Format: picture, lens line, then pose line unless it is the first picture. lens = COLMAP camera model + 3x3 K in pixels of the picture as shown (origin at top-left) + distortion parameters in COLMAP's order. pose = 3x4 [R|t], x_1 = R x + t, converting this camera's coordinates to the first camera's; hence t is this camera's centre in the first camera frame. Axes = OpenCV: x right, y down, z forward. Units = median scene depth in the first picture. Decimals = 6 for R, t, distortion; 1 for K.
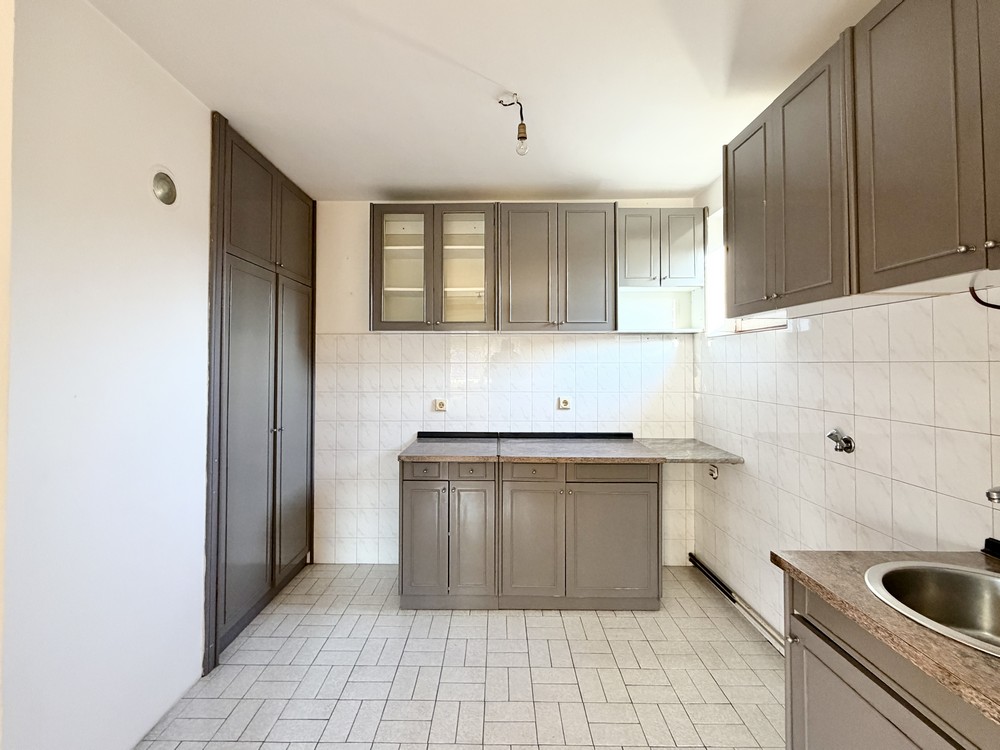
lens RADIAL K [[437.0, 0, 498.1], [0, 437.0, 351.2], [0, 0, 1]] dist [0.000695, 0.000216]
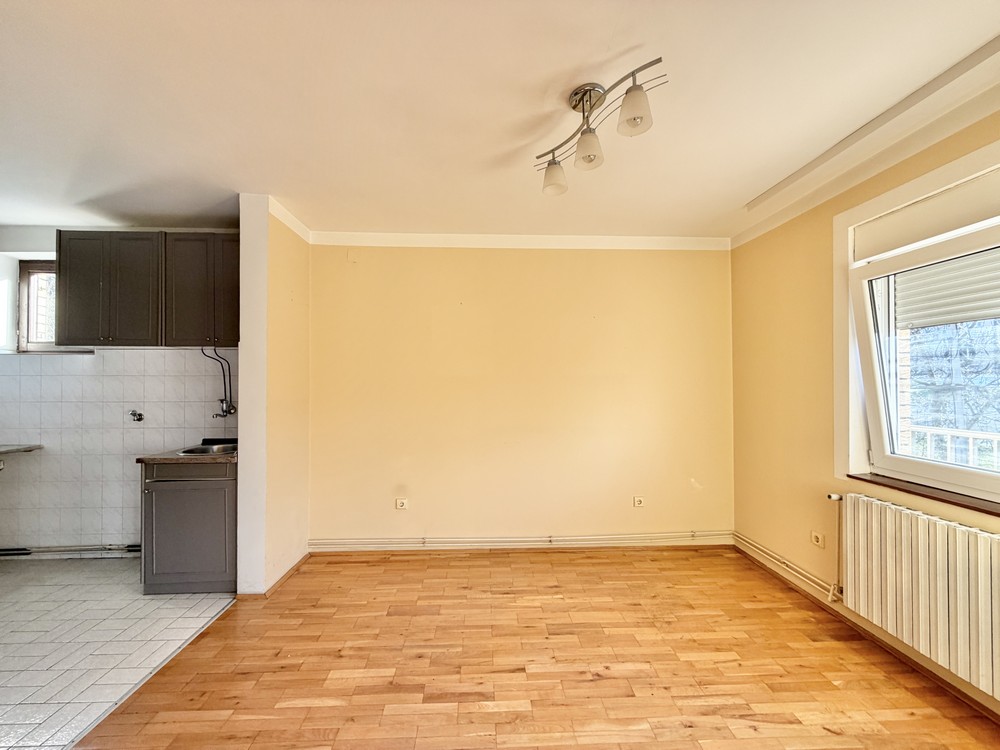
lens RADIAL K [[396.8, 0, 495.5], [0, 396.8, 376.2], [0, 0, 1]] dist [-0.000268, 0.000113]
pose [[-0.039851, 0.014084, 0.999106, -1.225048], [-0.025729, 0.999555, -0.015116, 0.014548], [-0.998874, -0.026309, -0.039471, -0.618551]]
